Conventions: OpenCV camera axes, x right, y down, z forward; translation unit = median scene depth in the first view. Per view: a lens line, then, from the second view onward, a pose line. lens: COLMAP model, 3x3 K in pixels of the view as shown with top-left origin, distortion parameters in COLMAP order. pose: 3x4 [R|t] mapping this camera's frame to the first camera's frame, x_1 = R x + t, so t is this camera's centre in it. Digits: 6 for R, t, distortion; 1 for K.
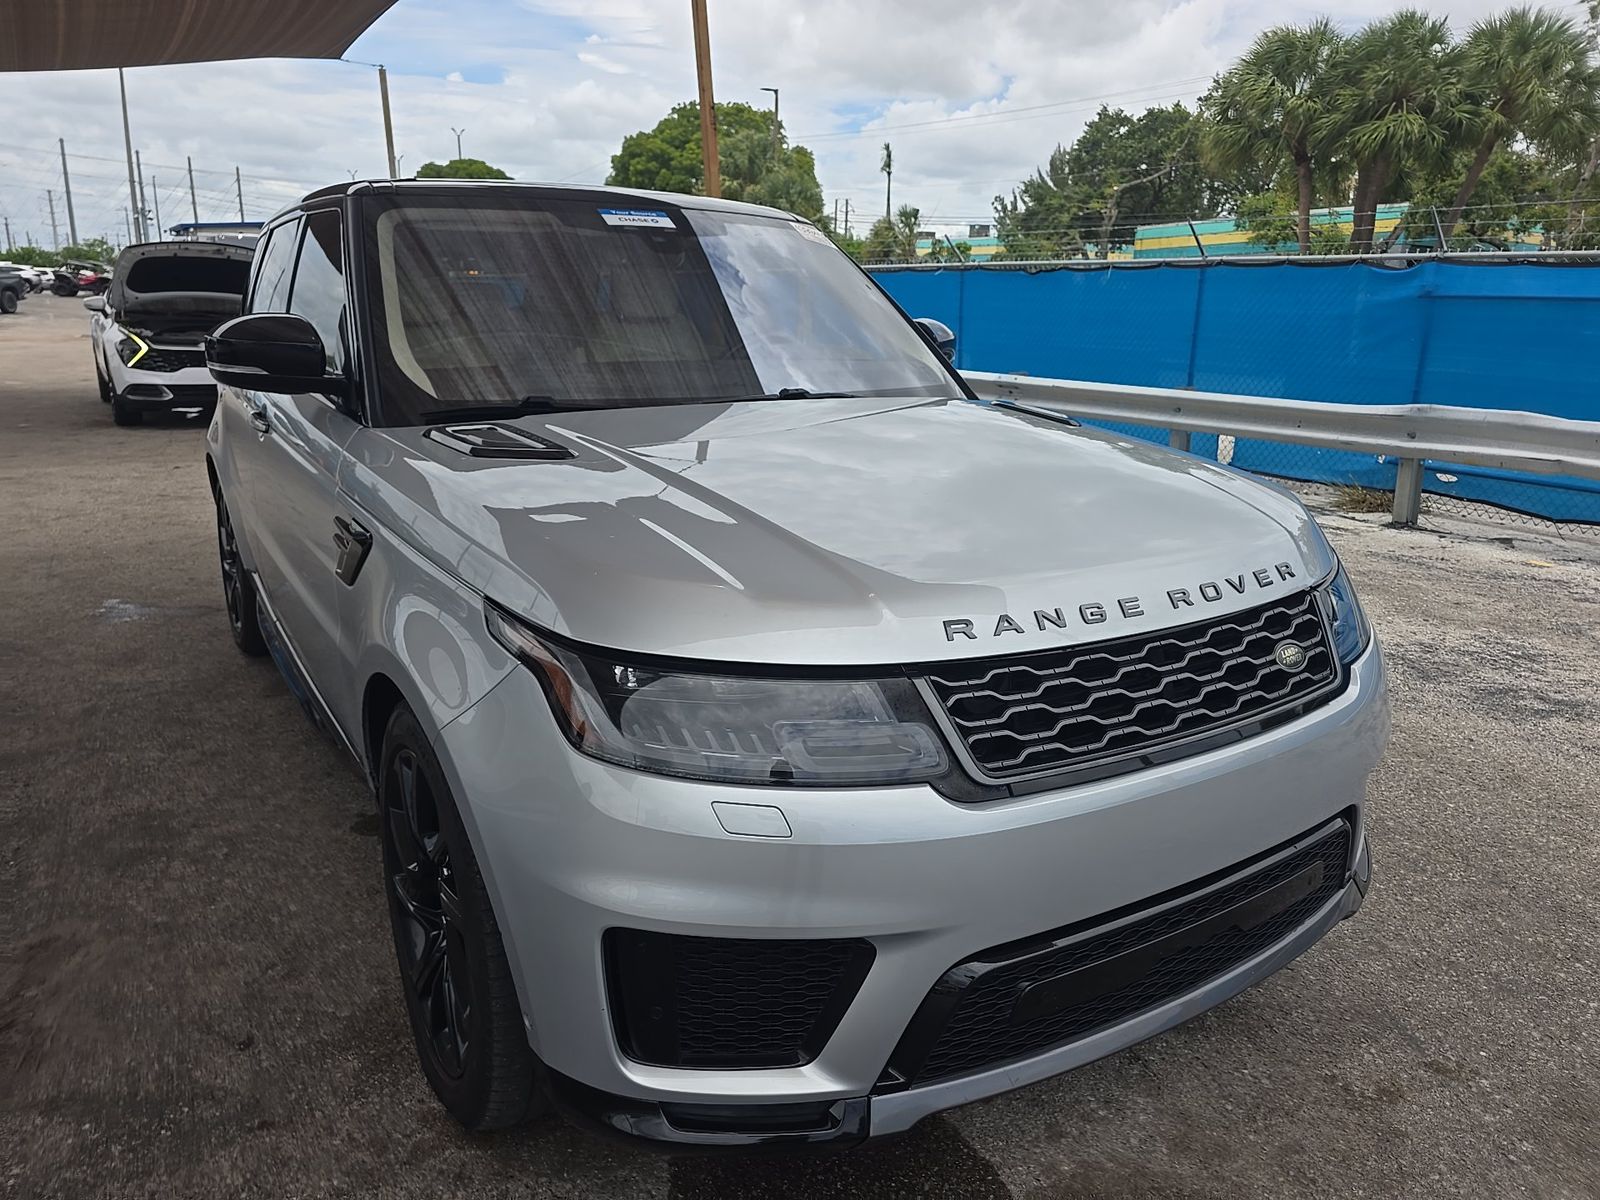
lens RADIAL K [[1094.9, 0, 793.7], [0, 1094.9, 602.4], [0, 0, 1]] dist [0.035859, -0.040575]
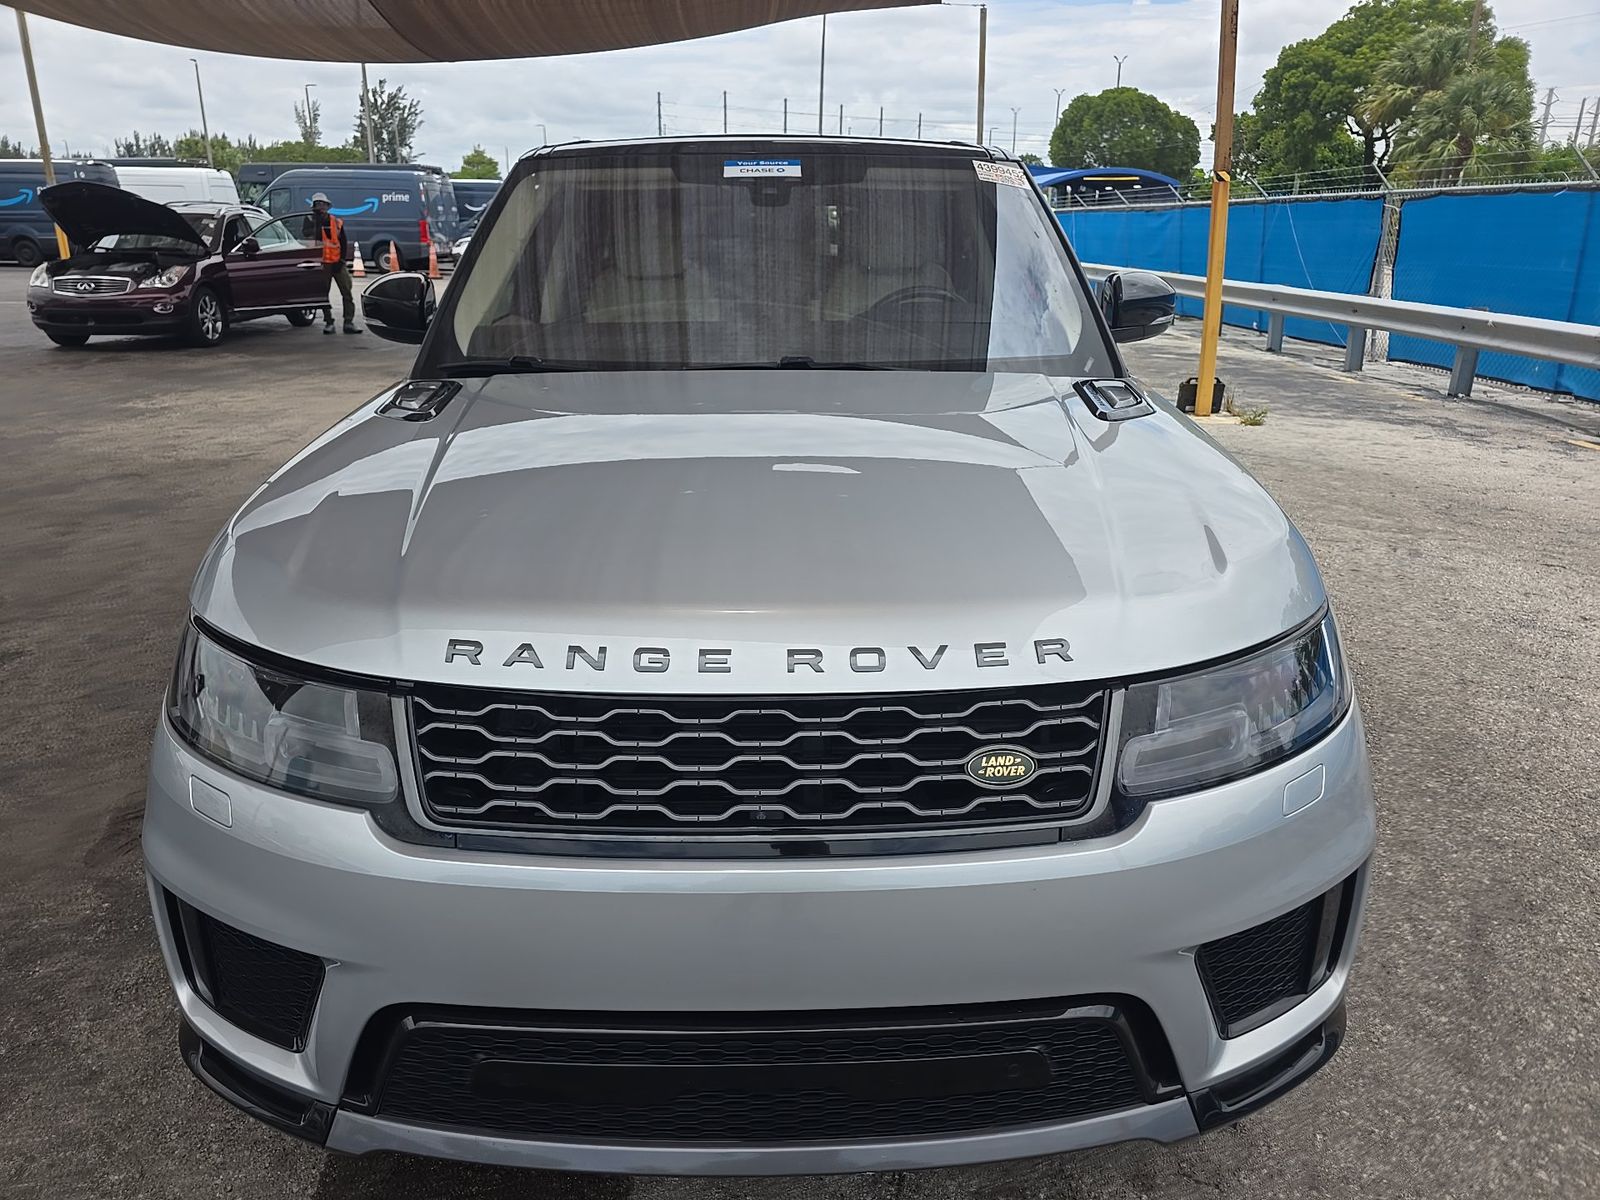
lens RADIAL K [[1094.9, 0, 799.6], [0, 1094.9, 600.1], [0, 0, 1]] dist [0.035859, -0.040575]
pose [[0.847650, 0.151309, -0.508523, 0.126761], [-0.123820, 0.988421, 0.087706, -0.019721], [0.515905, -0.011379, 0.856570, 0.057114]]
